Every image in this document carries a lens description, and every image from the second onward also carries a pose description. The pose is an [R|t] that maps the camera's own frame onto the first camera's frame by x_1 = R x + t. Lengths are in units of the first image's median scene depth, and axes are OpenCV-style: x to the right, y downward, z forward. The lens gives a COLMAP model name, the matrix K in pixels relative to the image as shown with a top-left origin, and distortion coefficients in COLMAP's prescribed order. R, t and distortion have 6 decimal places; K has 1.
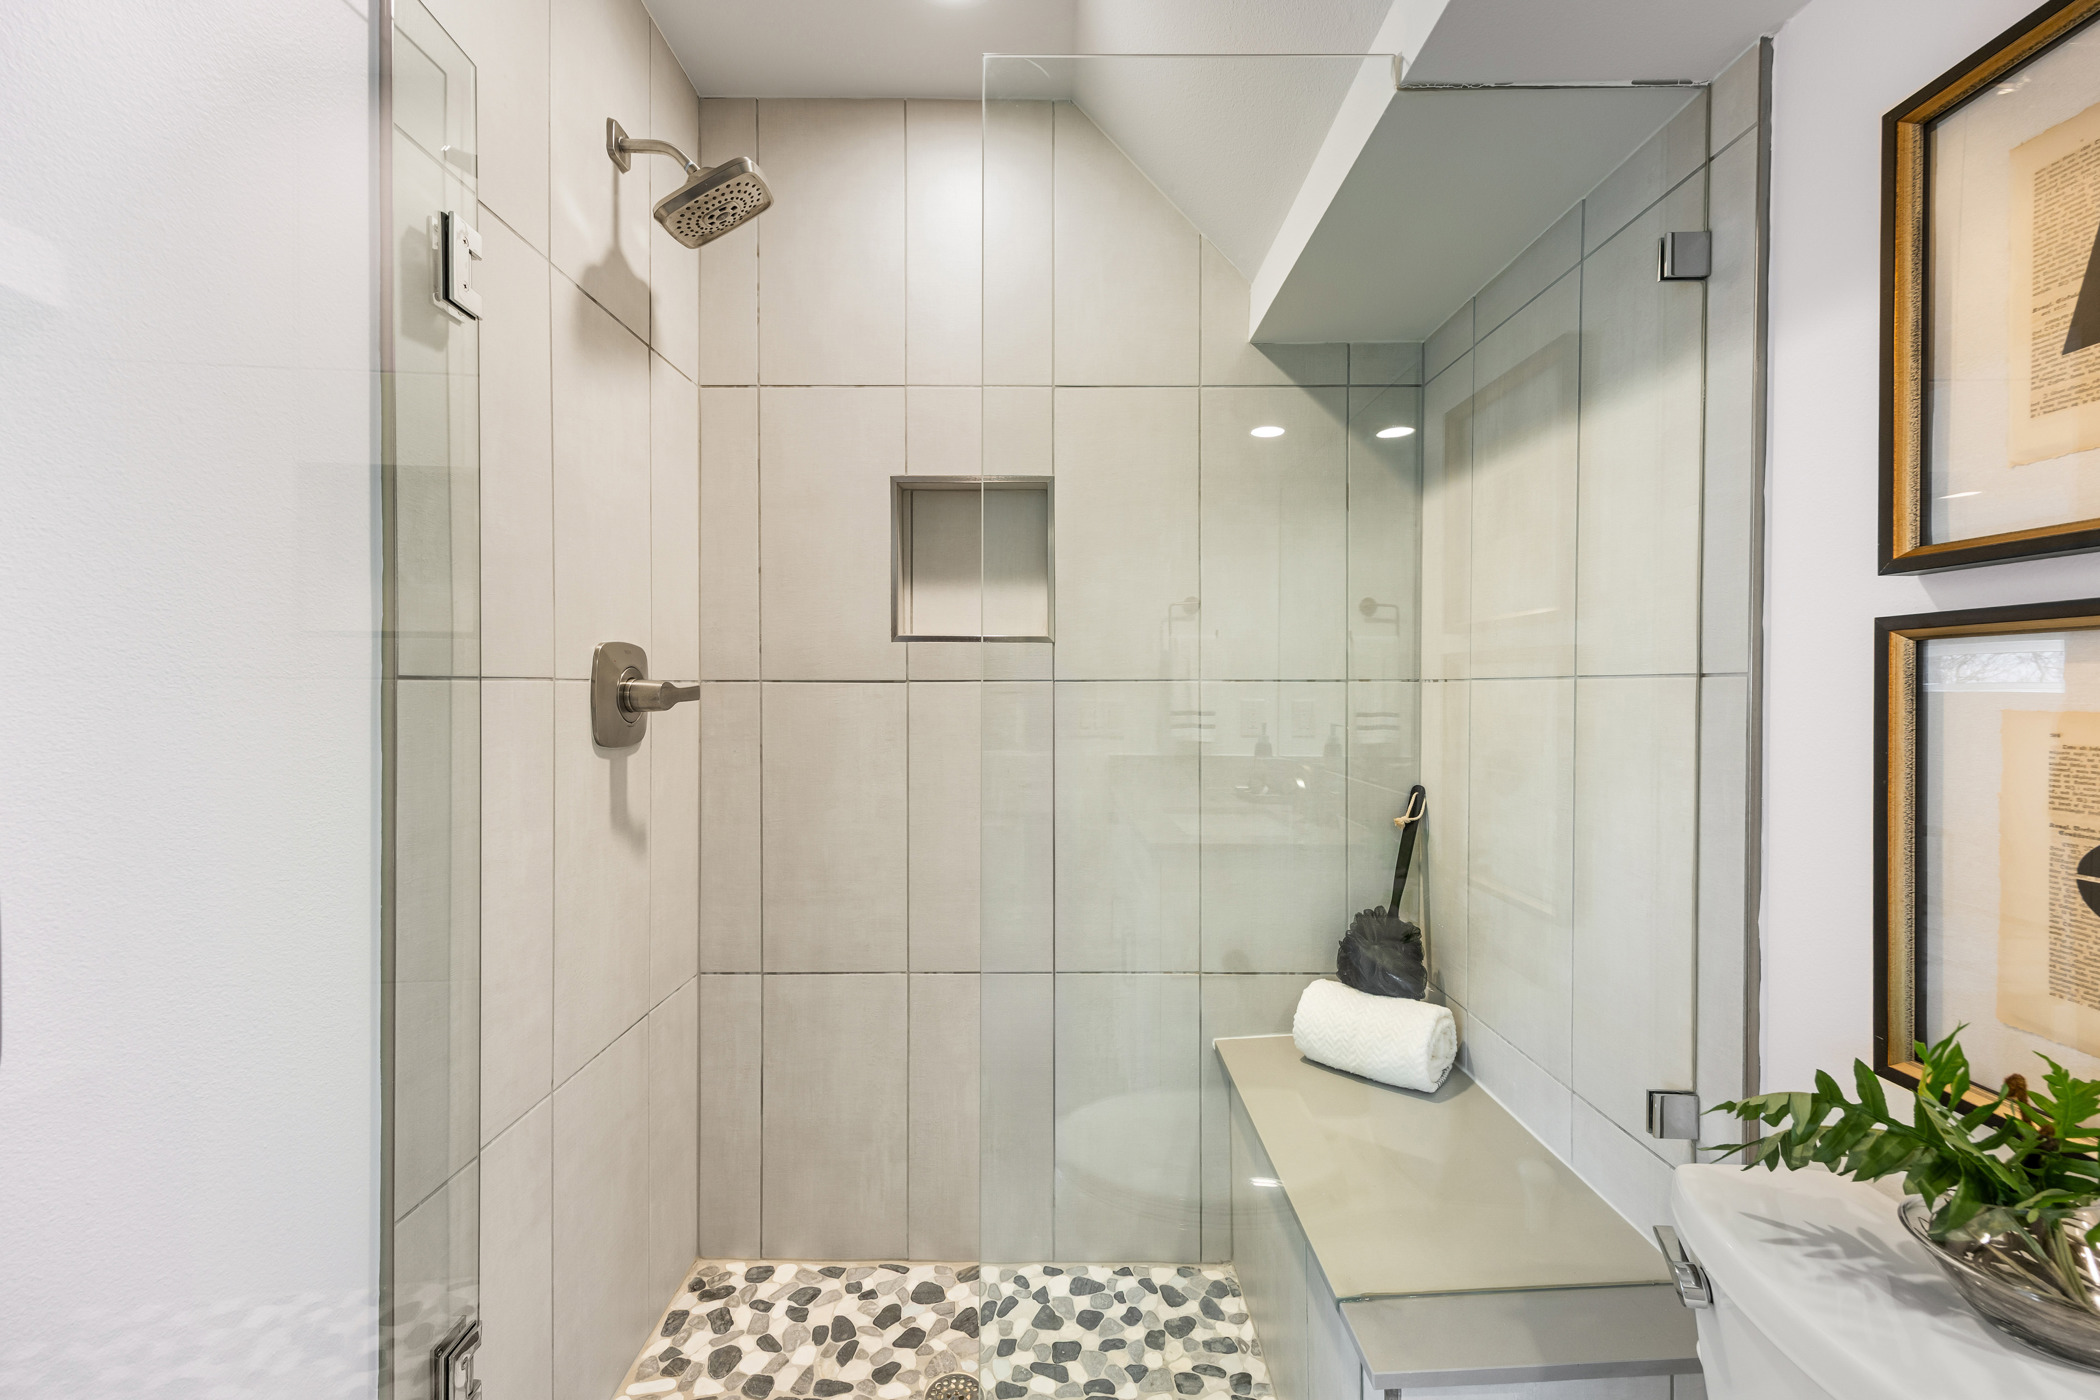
lens RADIAL K [[830.2, 0, 1041.6], [0, 830.2, 695.2], [0, 0, 1]] dist [0.013746, 0.000094]
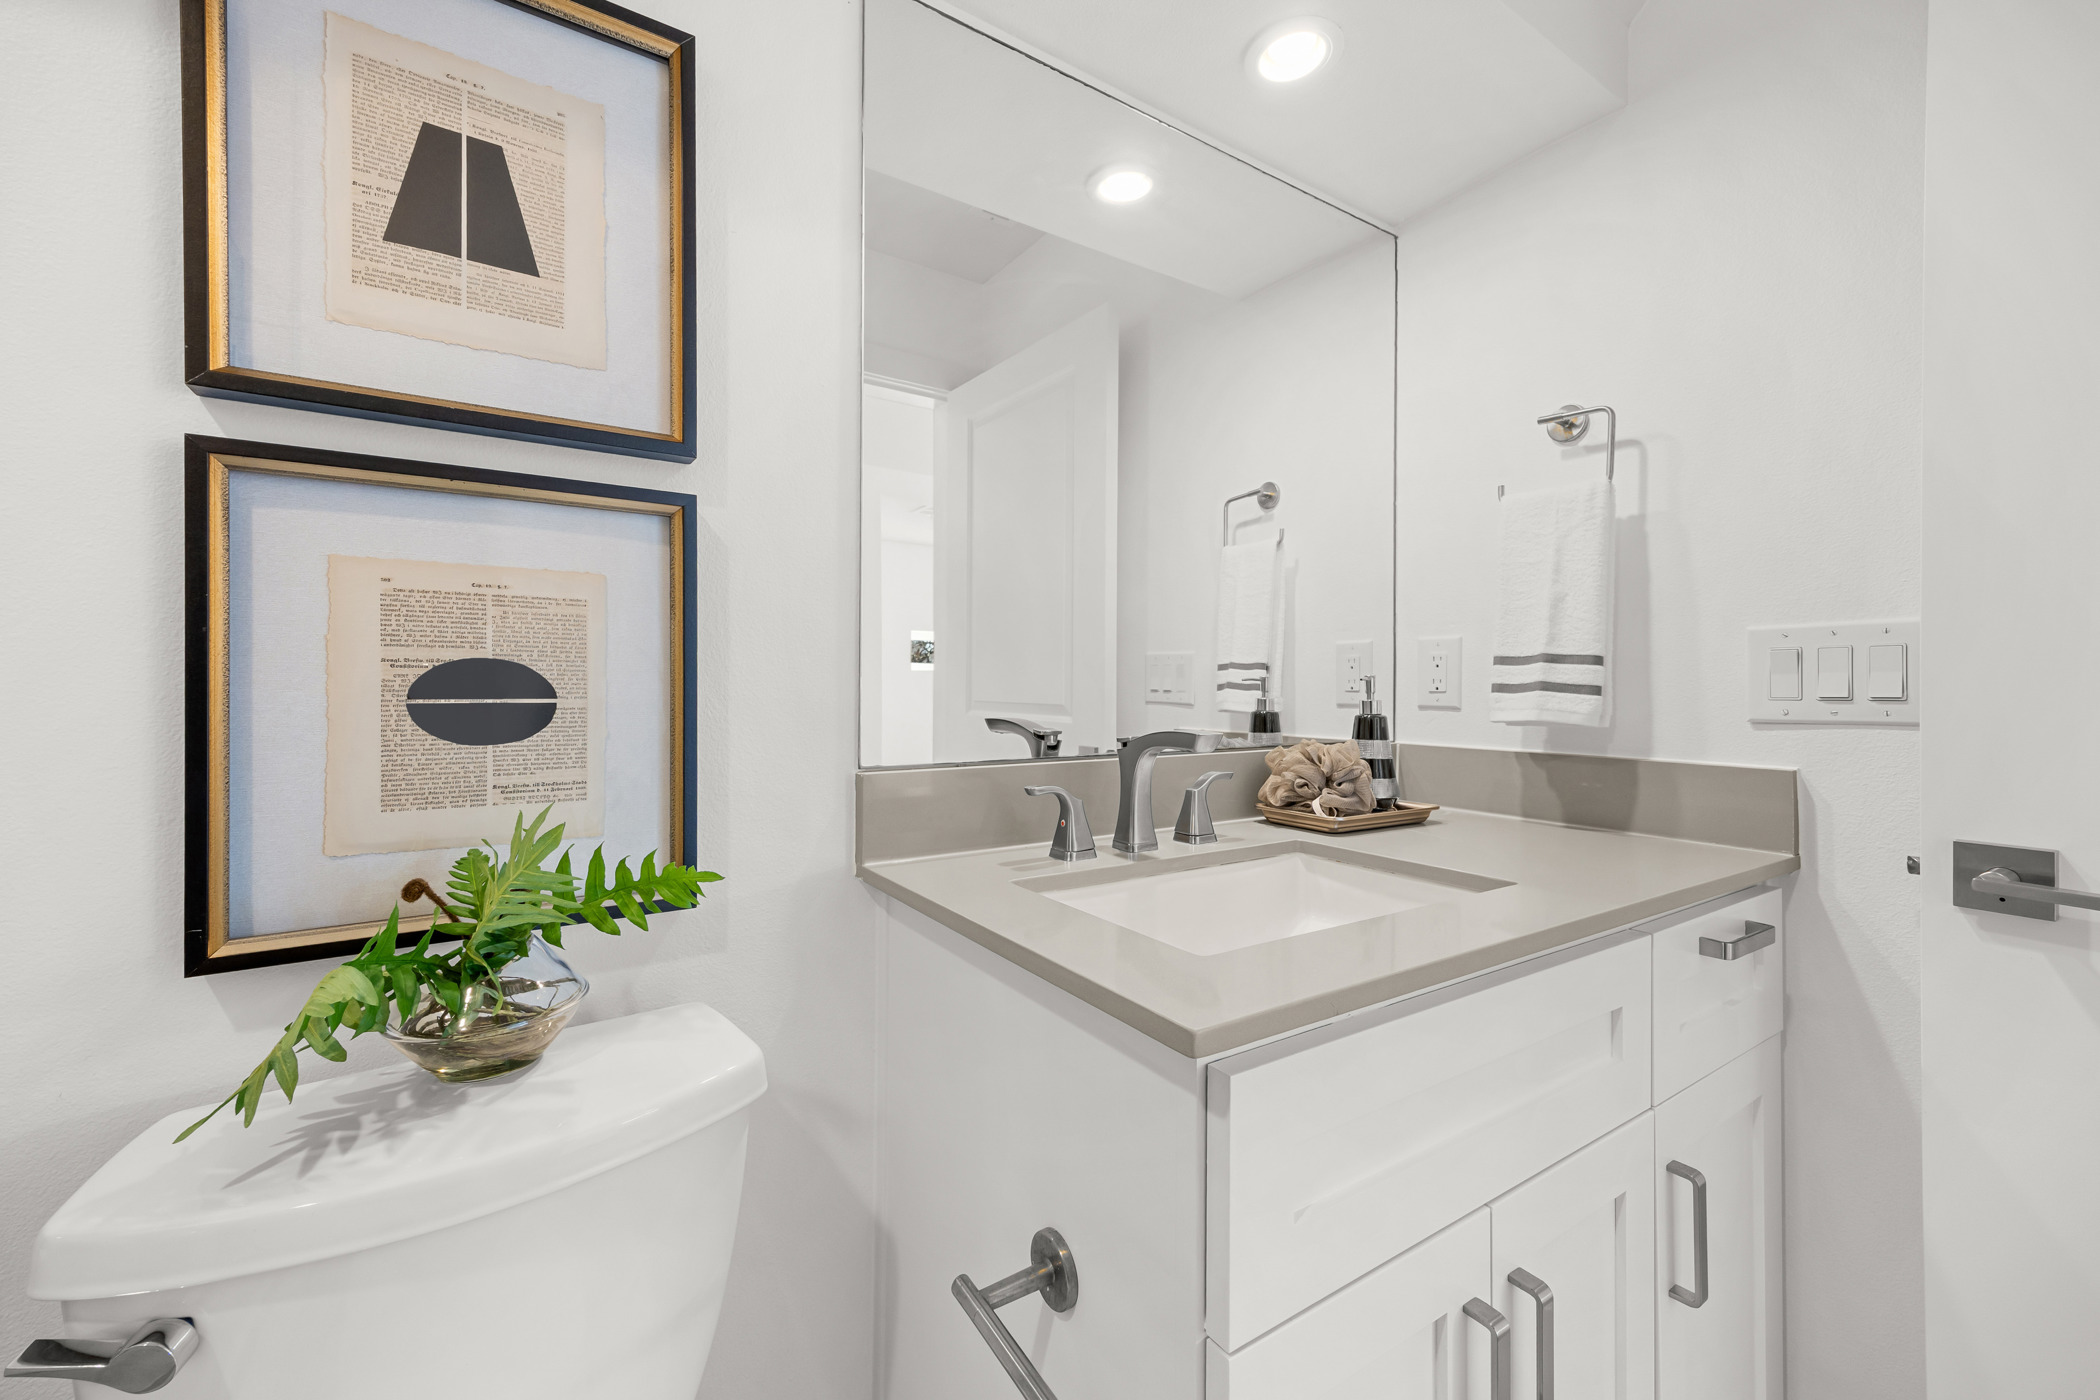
lens RADIAL K [[830.2, 0, 1043.5], [0, 830.2, 681.7], [0, 0, 1]] dist [0.013746, 0.000094]
pose [[-0.527696, -0.002601, 0.849430, -0.204272], [0.002191, 0.999988, 0.004423, 0.180700], [-0.849431, 0.004195, -0.527683, 0.851016]]
